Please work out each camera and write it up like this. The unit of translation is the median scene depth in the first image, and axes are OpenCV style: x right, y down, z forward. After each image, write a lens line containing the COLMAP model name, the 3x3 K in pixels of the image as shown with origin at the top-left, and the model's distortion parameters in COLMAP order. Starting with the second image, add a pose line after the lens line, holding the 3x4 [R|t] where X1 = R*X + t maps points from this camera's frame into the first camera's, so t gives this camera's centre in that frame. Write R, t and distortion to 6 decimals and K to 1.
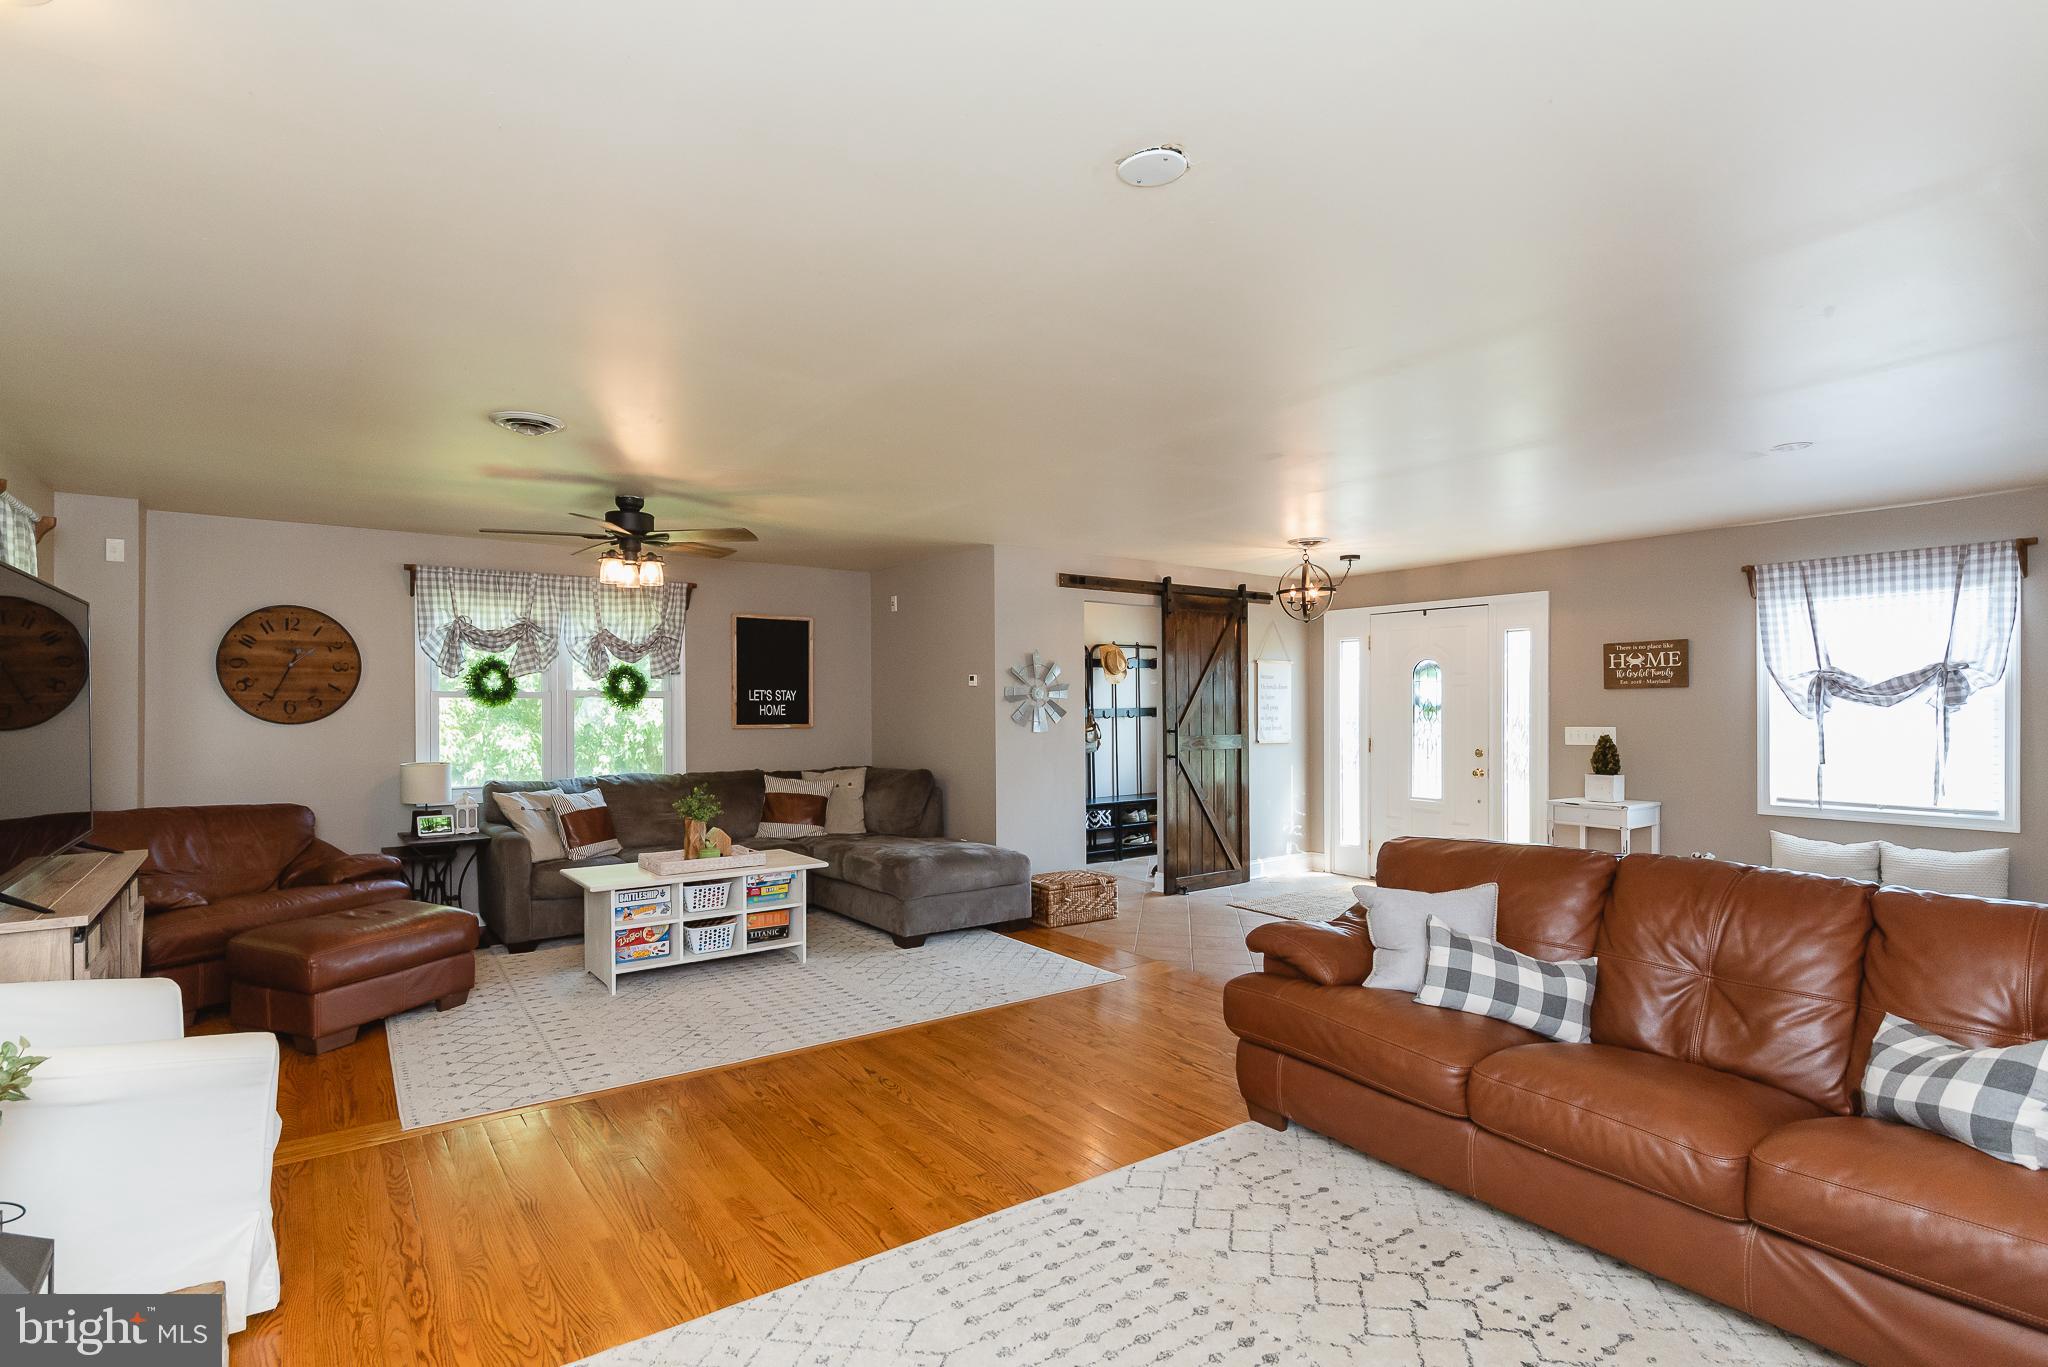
lens RADIAL K [[982.0, 0, 976.6], [0, 982.0, 698.9], [0, 0, 1]] dist [0.000291, 0.000085]
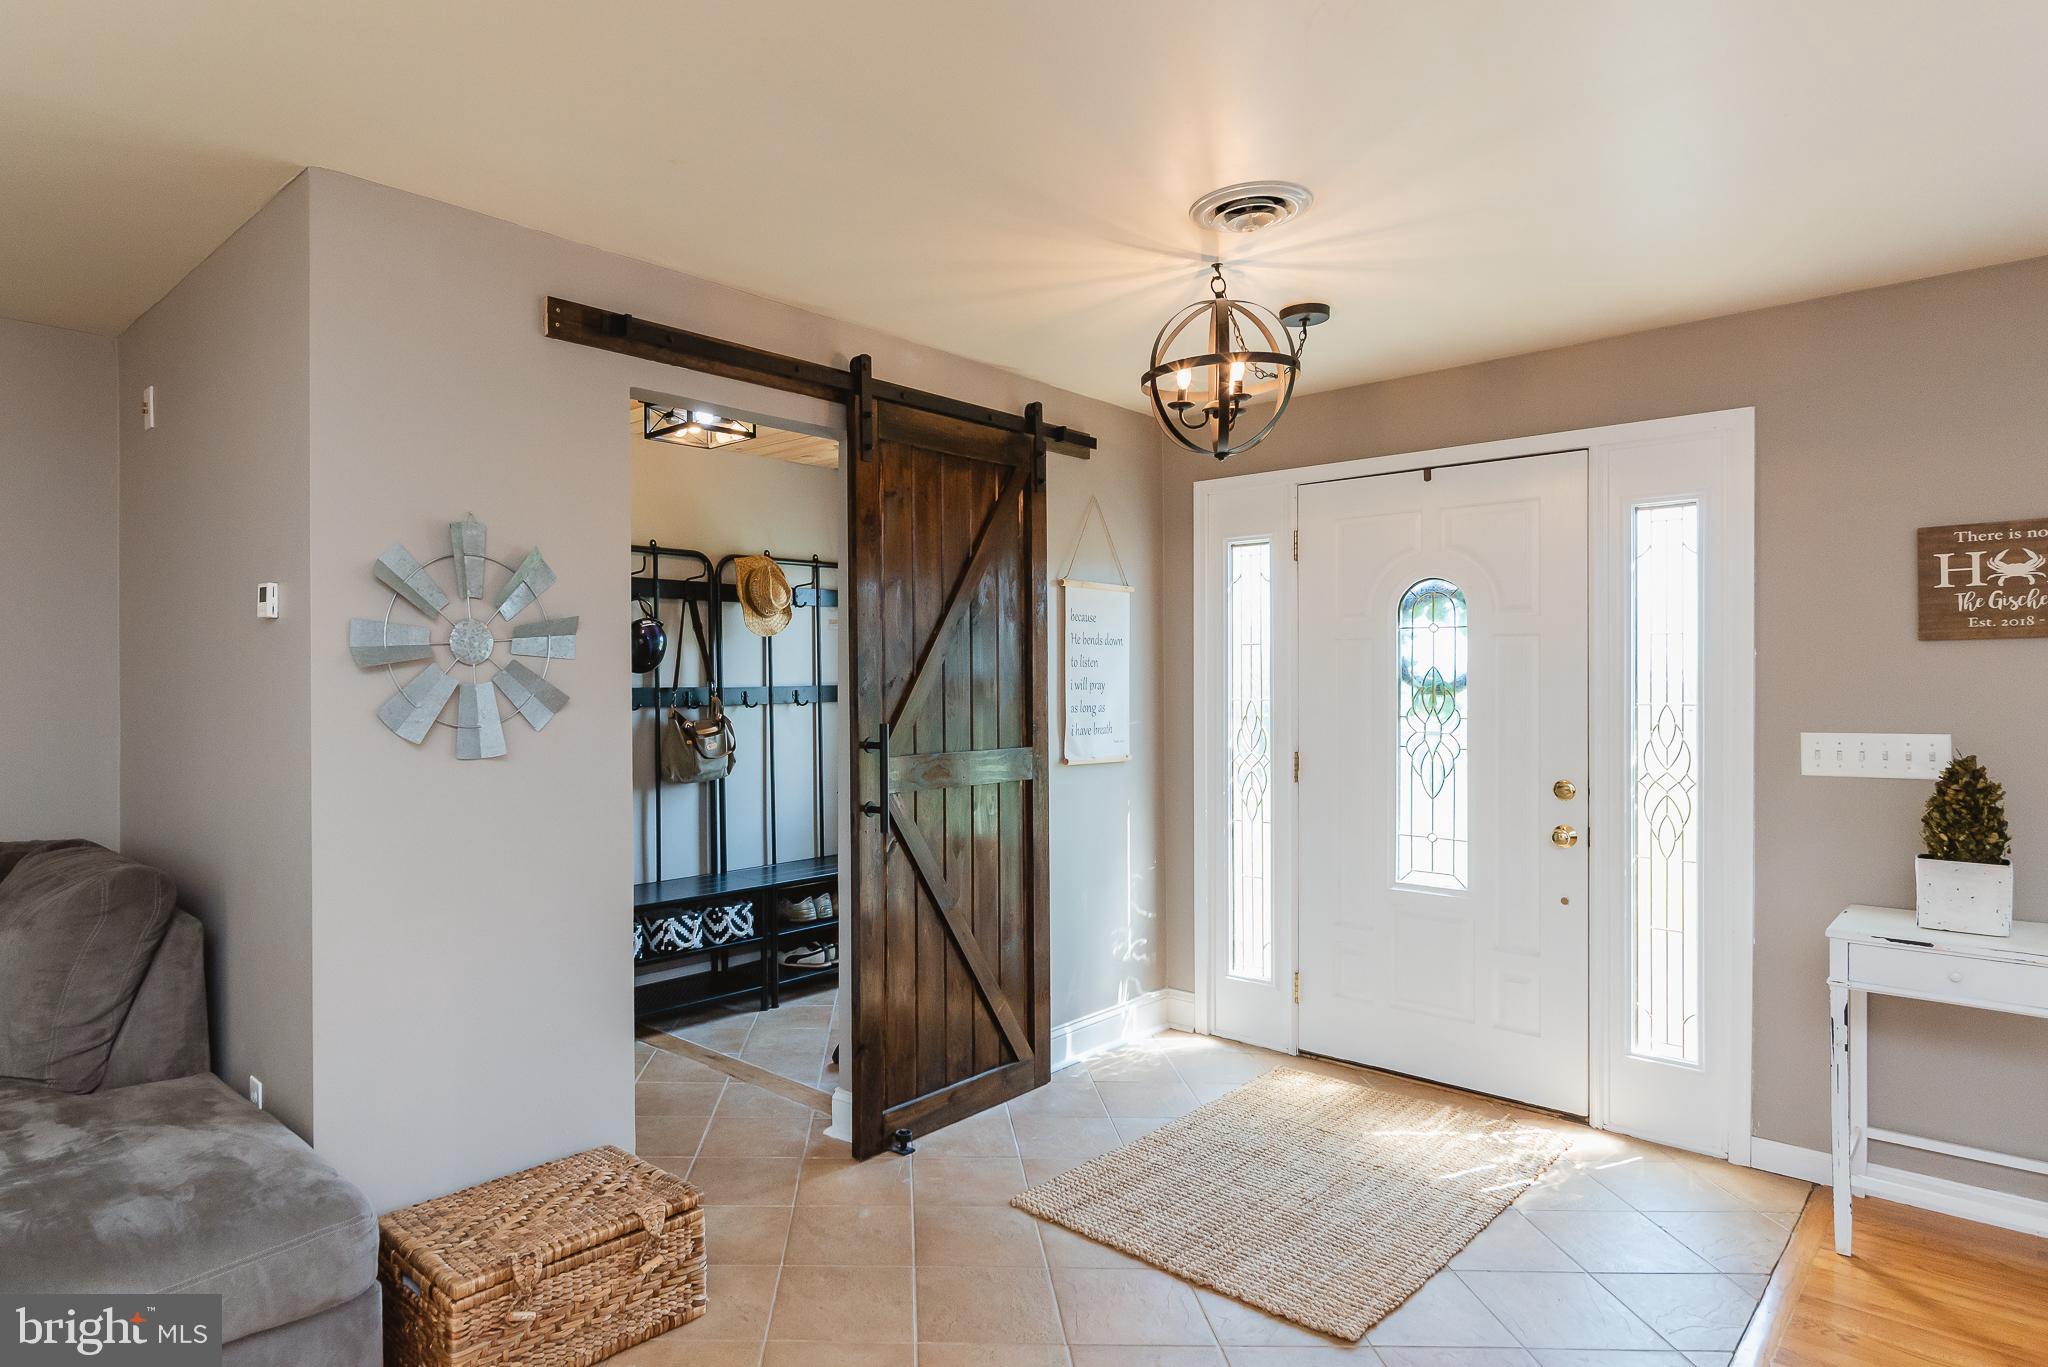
lens RADIAL K [[982.0, 0, 976.6], [0, 982.0, 698.9], [0, 0, 1]] dist [0.000291, 0.000085]
pose [[0.963282, -0.003718, 0.268467, 0.130801], [-0.002583, 0.999730, 0.023113, 0.004897], [-0.268480, -0.022957, 0.963012, 0.596967]]
